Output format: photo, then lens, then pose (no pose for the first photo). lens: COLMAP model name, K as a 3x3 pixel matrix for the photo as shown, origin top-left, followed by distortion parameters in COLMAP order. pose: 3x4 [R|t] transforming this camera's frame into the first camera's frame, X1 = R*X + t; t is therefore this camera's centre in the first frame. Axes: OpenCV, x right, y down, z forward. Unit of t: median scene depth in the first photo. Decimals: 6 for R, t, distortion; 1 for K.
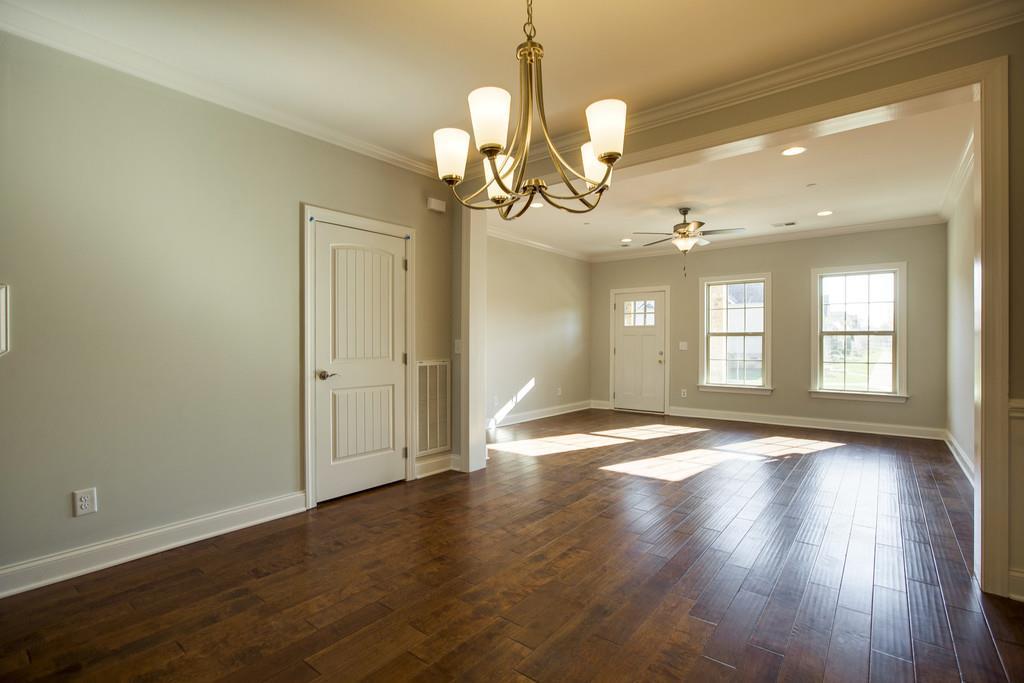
lens RADIAL K [[501.8, 0, 501.2], [0, 501.8, 343.5], [0, 0, 1]] dist [-0.026469, 0.009462]
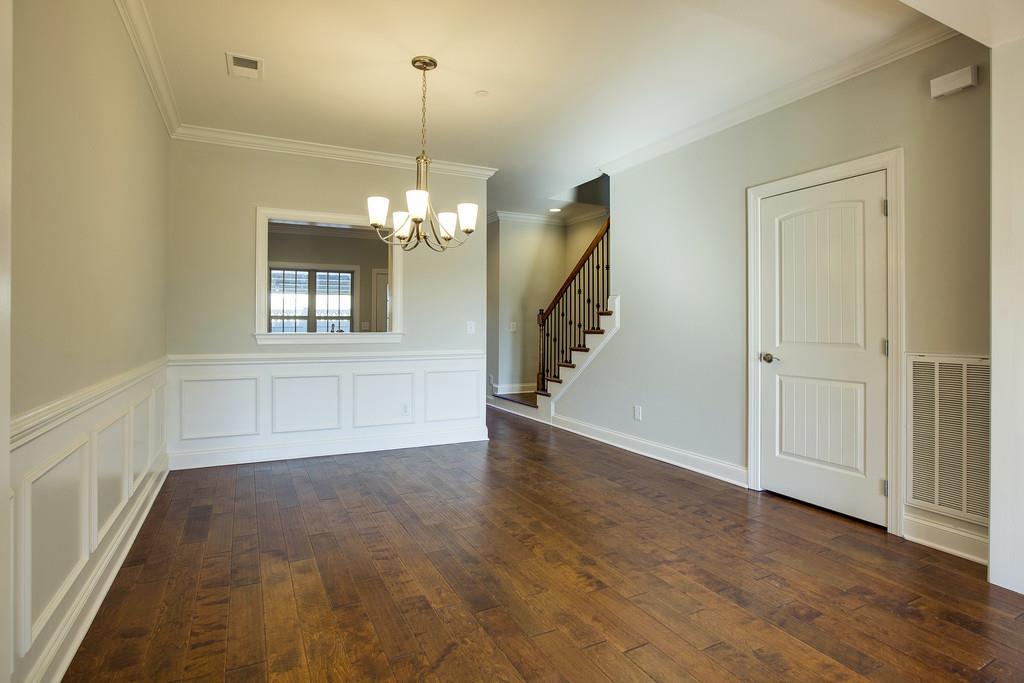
lens RADIAL K [[501.8, 0, 482.1], [0, 501.8, 320.4], [0, 0, 1]] dist [-0.026469, 0.009462]
pose [[-0.440040, -0.005728, -0.897960, 0.726464], [-0.001506, 0.999983, -0.005641, -0.001843], [0.897977, -0.001130, -0.440041, 0.914570]]
